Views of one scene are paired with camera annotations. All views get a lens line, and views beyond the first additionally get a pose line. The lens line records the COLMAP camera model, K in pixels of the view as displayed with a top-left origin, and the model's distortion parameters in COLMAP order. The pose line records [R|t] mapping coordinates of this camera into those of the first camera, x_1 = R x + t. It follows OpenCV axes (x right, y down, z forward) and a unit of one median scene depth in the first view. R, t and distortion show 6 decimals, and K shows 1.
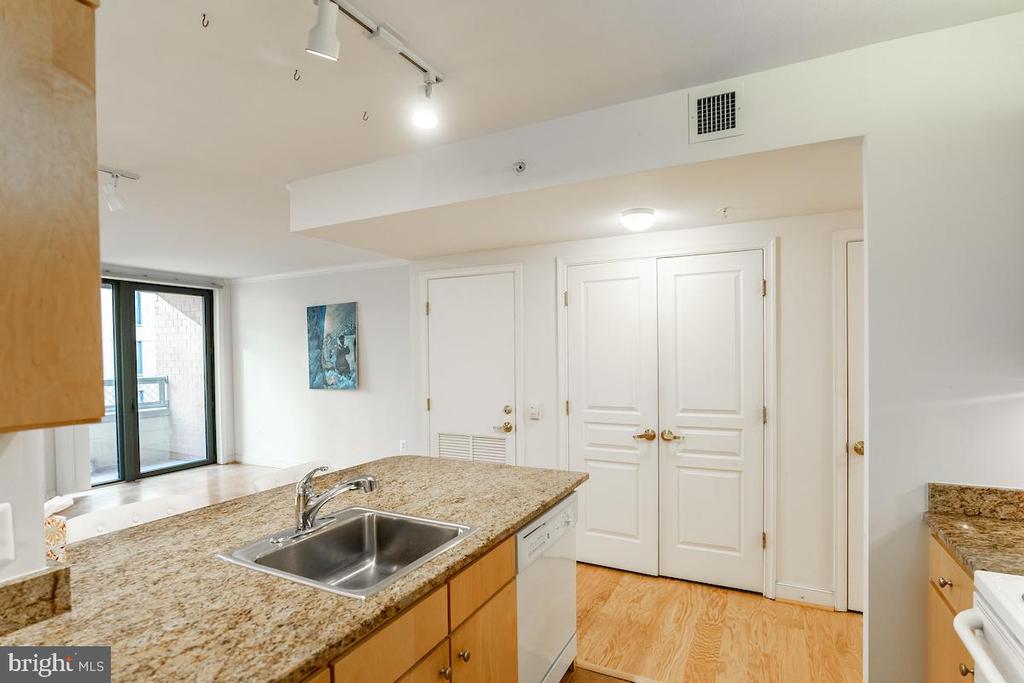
lens RADIAL K [[514.1, 0, 491.7], [0, 514.1, 366.3], [0, 0, 1]] dist [-0.027130, 0.001314]
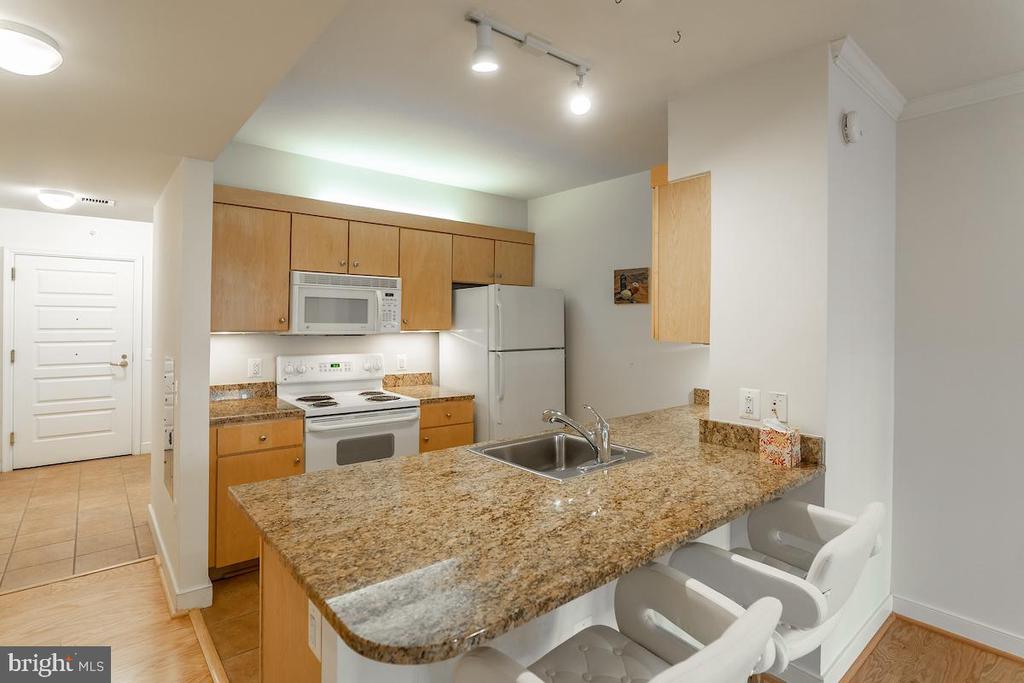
lens RADIAL K [[519.0, 0, 515.4], [0, 519.0, 316.1], [0, 0, 1]] dist [-0.021820, -0.000139]
pose [[-0.933901, 0.006868, 0.357465, -0.322796], [0.013052, 0.999804, 0.014891, -0.020076], [-0.357293, 0.018573, -0.933808, 1.160253]]
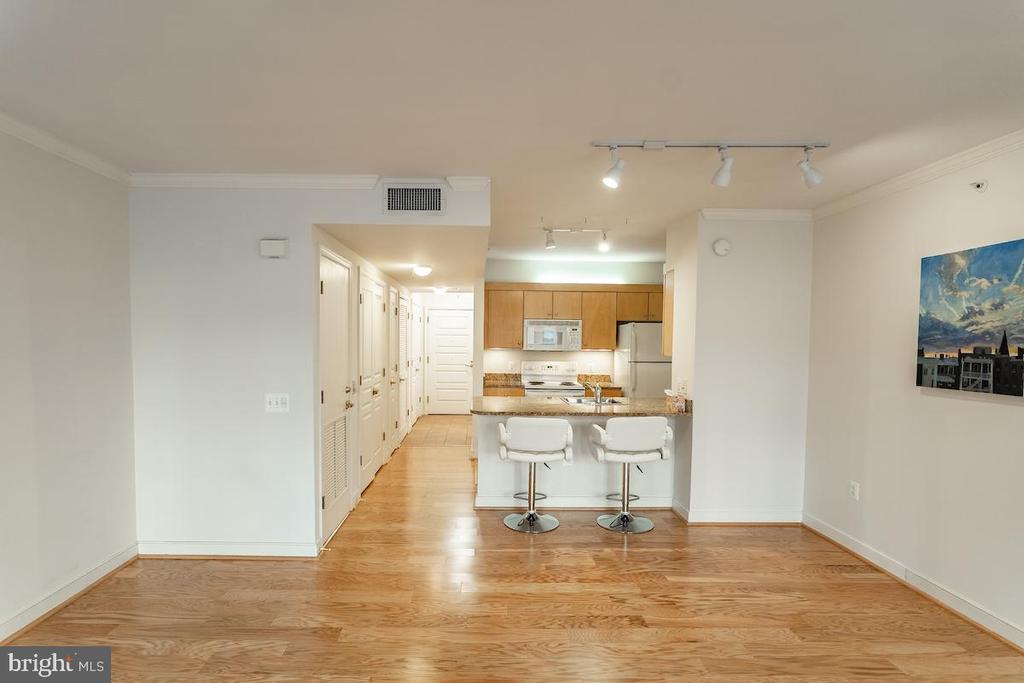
lens RADIAL K [[527.7, 0, 468.5], [0, 527.7, 361.1], [0, 0, 1]] dist [-0.019466, 0.007032]
pose [[-0.471007, -0.029369, 0.881640, -1.372210], [0.020496, 0.998811, 0.044222, -0.029686], [-0.881891, 0.038899, -0.469846, 1.597346]]
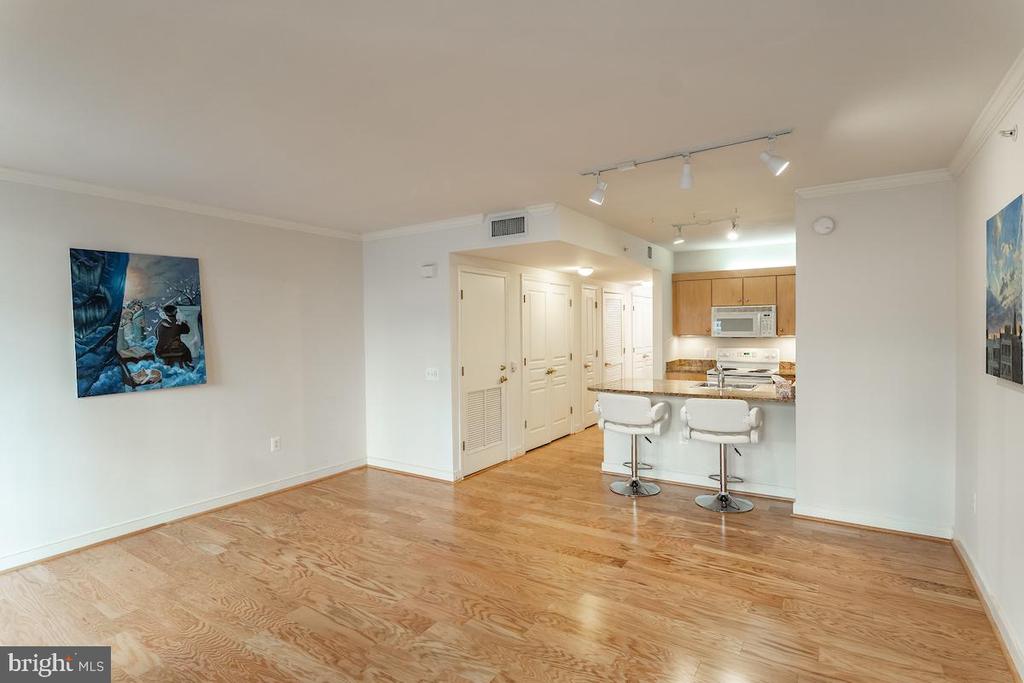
lens RADIAL K [[506.2, 0, 492.4], [0, 506.2, 335.6], [0, 0, 1]] dist [-0.009661, 0.000587]
pose [[0.105624, -0.000311, 0.994406, -1.784929], [0.038283, 0.999260, -0.003754, -0.007306], [-0.993669, 0.038466, 0.105558, 1.060194]]
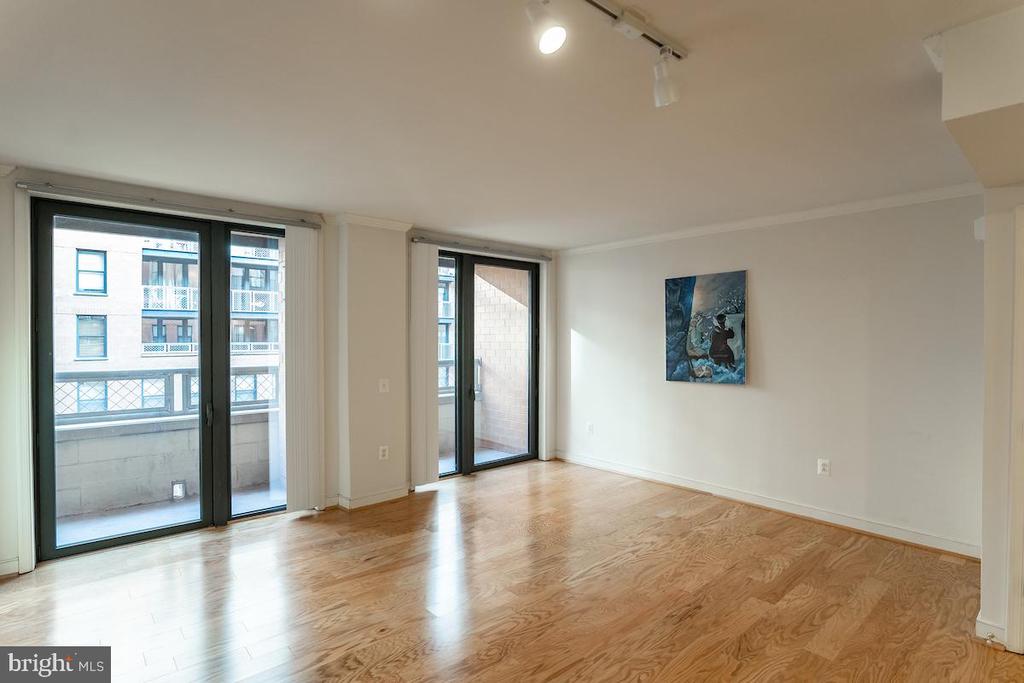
lens RADIAL K [[510.1, 0, 512.0], [0, 510.1, 341.5], [0, 0, 1]] dist [-0.040302, 0.019084]
pose [[0.937185, 0.019301, -0.348299, -0.645653], [-0.024280, 0.999656, -0.009934, -0.007600], [0.347988, 0.017767, 0.937331, 0.351041]]
